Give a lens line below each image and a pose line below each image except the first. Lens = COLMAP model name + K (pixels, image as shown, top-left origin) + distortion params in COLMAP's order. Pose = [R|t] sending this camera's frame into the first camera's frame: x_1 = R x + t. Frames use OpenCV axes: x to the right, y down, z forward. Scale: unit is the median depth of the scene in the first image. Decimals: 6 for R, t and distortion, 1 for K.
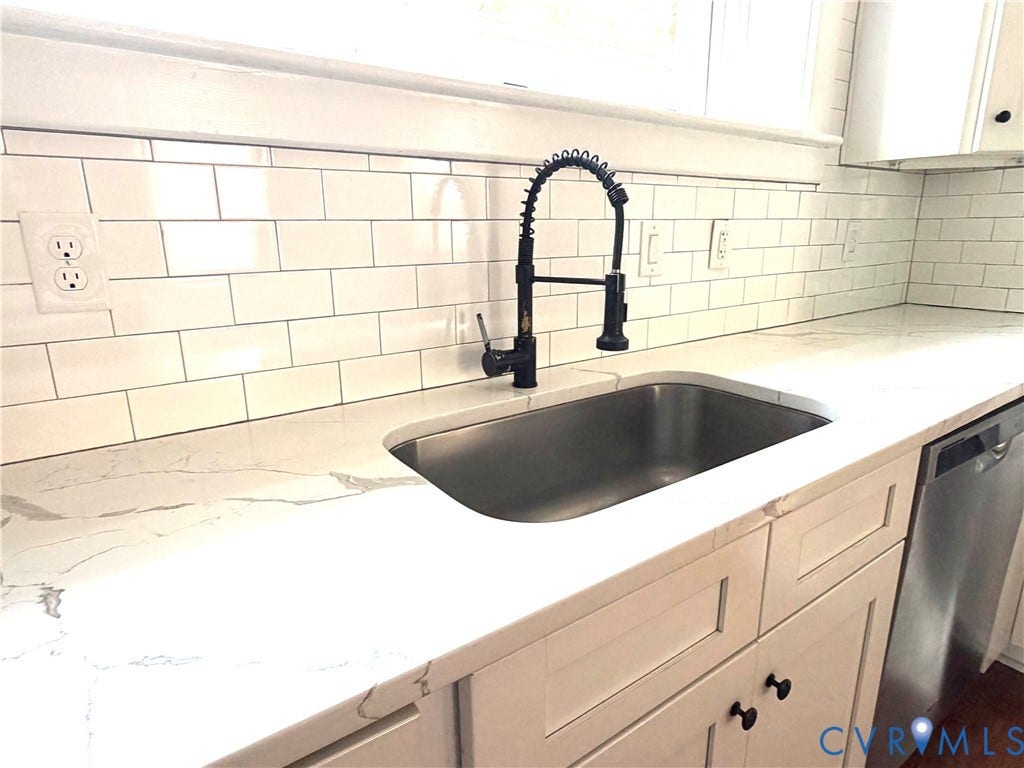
lens RADIAL K [[591.5, 0, 507.8], [0, 591.5, 382.4], [0, 0, 1]] dist [0.003784, 0.000658]
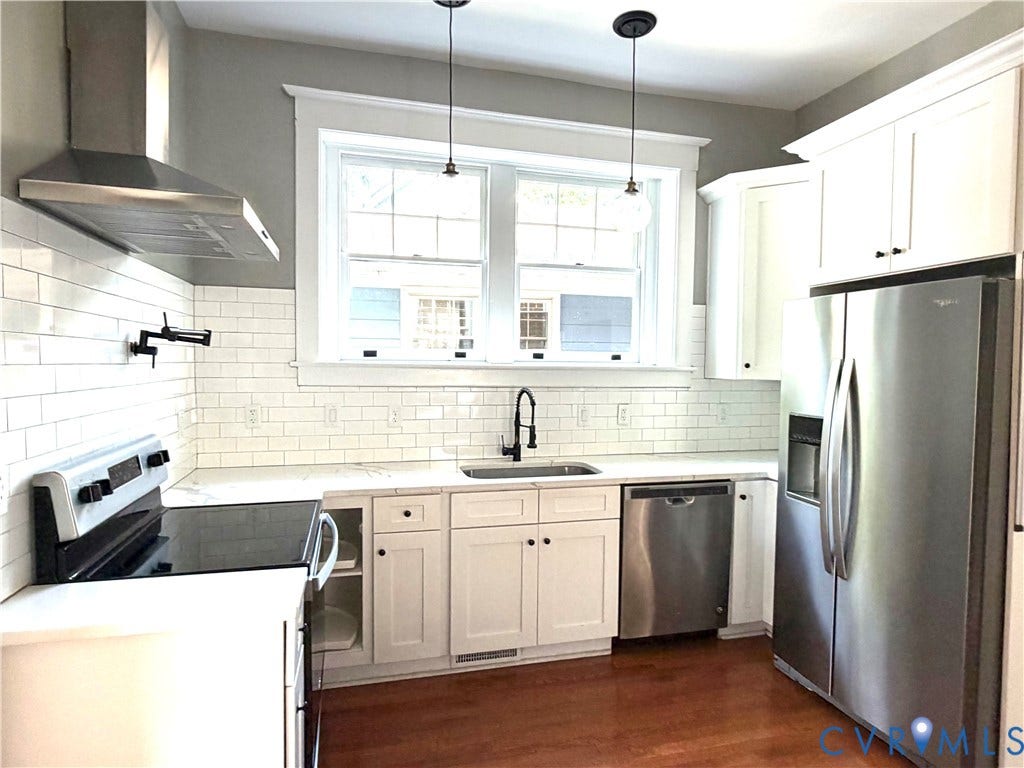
lens RADIAL K [[591.5, 0, 513.0], [0, 591.5, 386.0], [0, 0, 1]] dist [0.003784, 0.000658]
pose [[0.936328, 0.032197, -0.349648, 1.057855], [-0.107237, 0.974432, -0.197441, 0.233800], [0.334351, 0.222365, 0.915840, -1.833333]]
